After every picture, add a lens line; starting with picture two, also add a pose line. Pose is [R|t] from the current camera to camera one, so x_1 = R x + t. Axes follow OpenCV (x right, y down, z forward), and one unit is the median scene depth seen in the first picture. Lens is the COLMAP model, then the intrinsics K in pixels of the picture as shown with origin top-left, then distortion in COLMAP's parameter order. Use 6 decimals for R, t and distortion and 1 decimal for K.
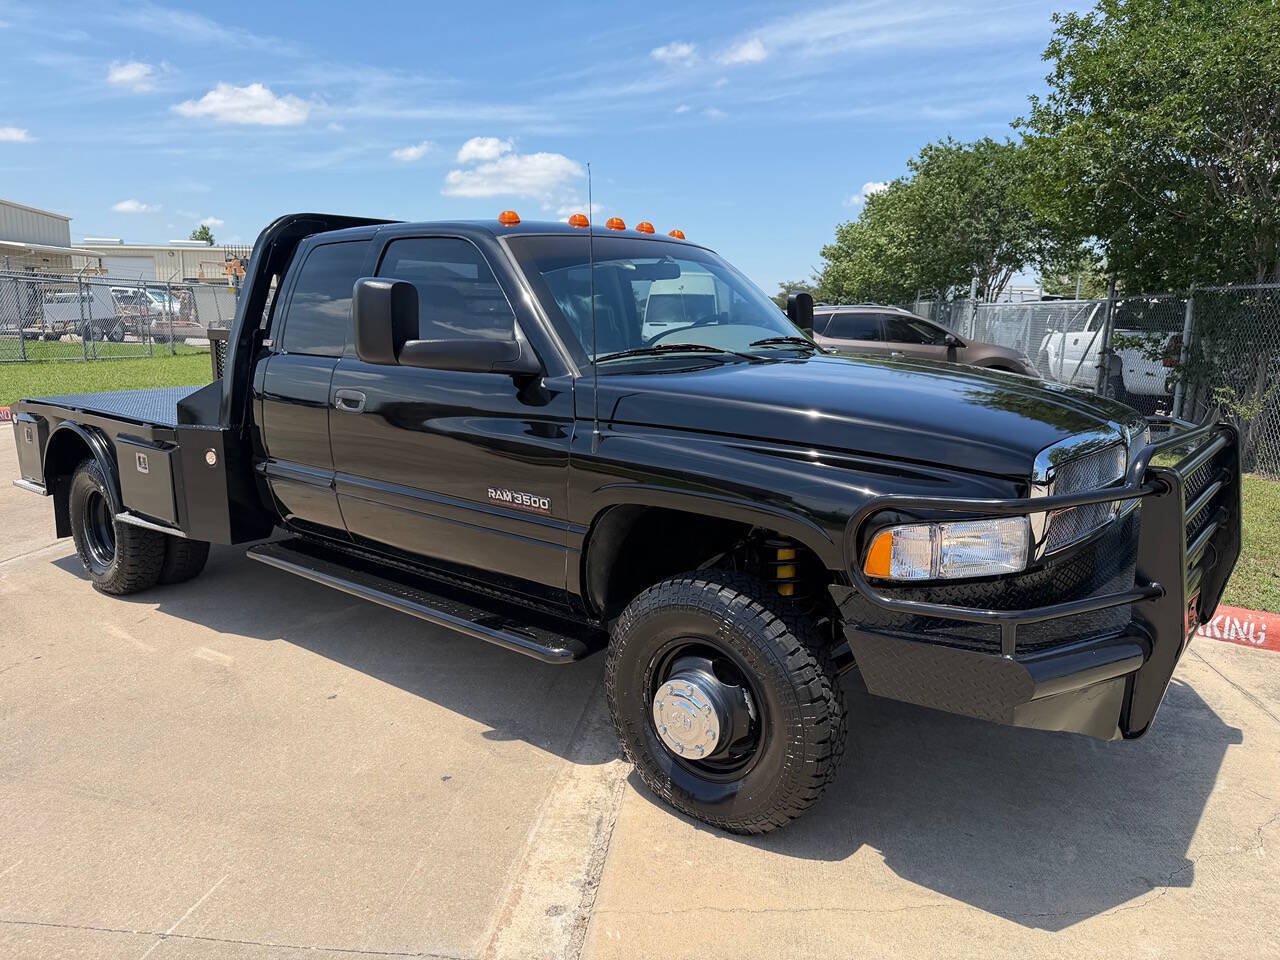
lens RADIAL K [[907.5, 0, 643.3], [0, 907.5, 486.6], [0, 0, 1]] dist [0.004327, -0.005327]
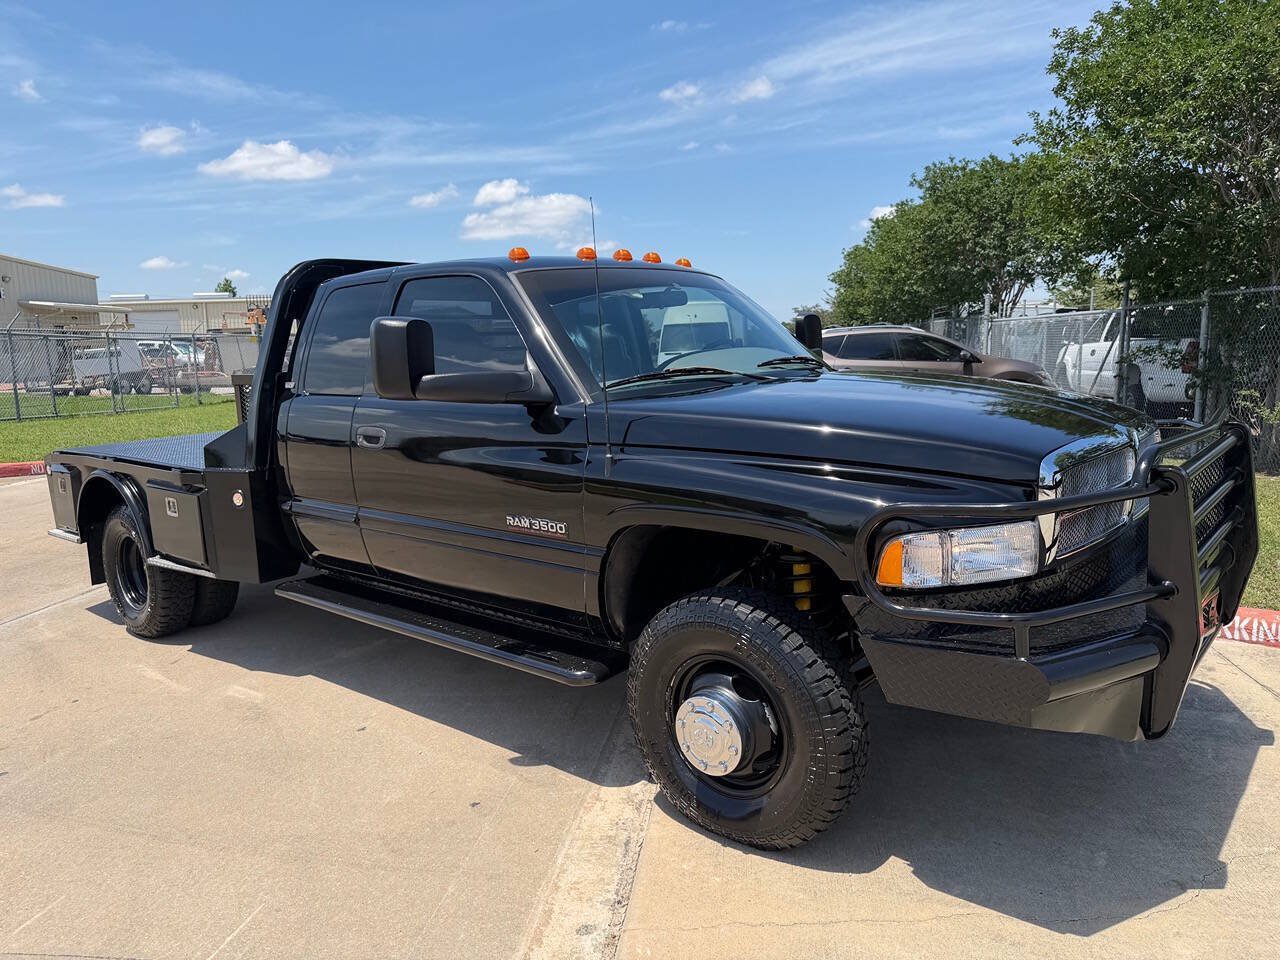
lens RADIAL K [[907.5, 0, 643.3], [0, 907.5, 486.6], [0, 0, 1]] dist [0.004327, -0.005327]
pose [[0.998898, -0.040160, -0.024302, 0.008496], [0.039325, 0.998652, -0.033887, 0.008837], [0.025630, 0.032894, 0.999130, -0.016739]]
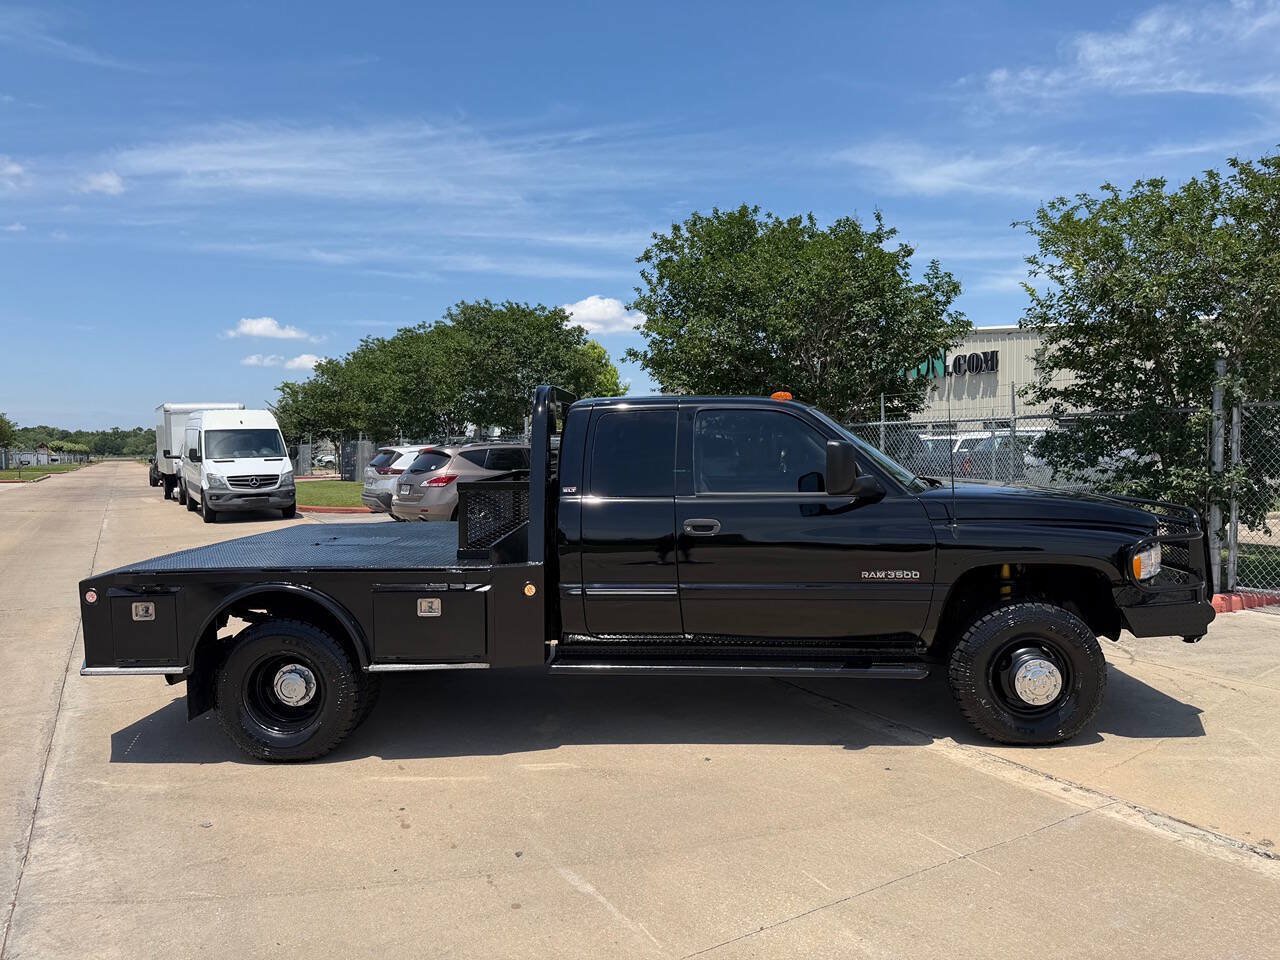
lens RADIAL K [[907.5, 0, 643.3], [0, 907.5, 486.6], [0, 0, 1]] dist [0.004327, -0.005327]
pose [[0.801949, -0.048479, 0.595422, -1.320803], [0.132892, 0.986205, -0.098690, -0.036690], [-0.582424, 0.158271, 0.797328, -0.016407]]
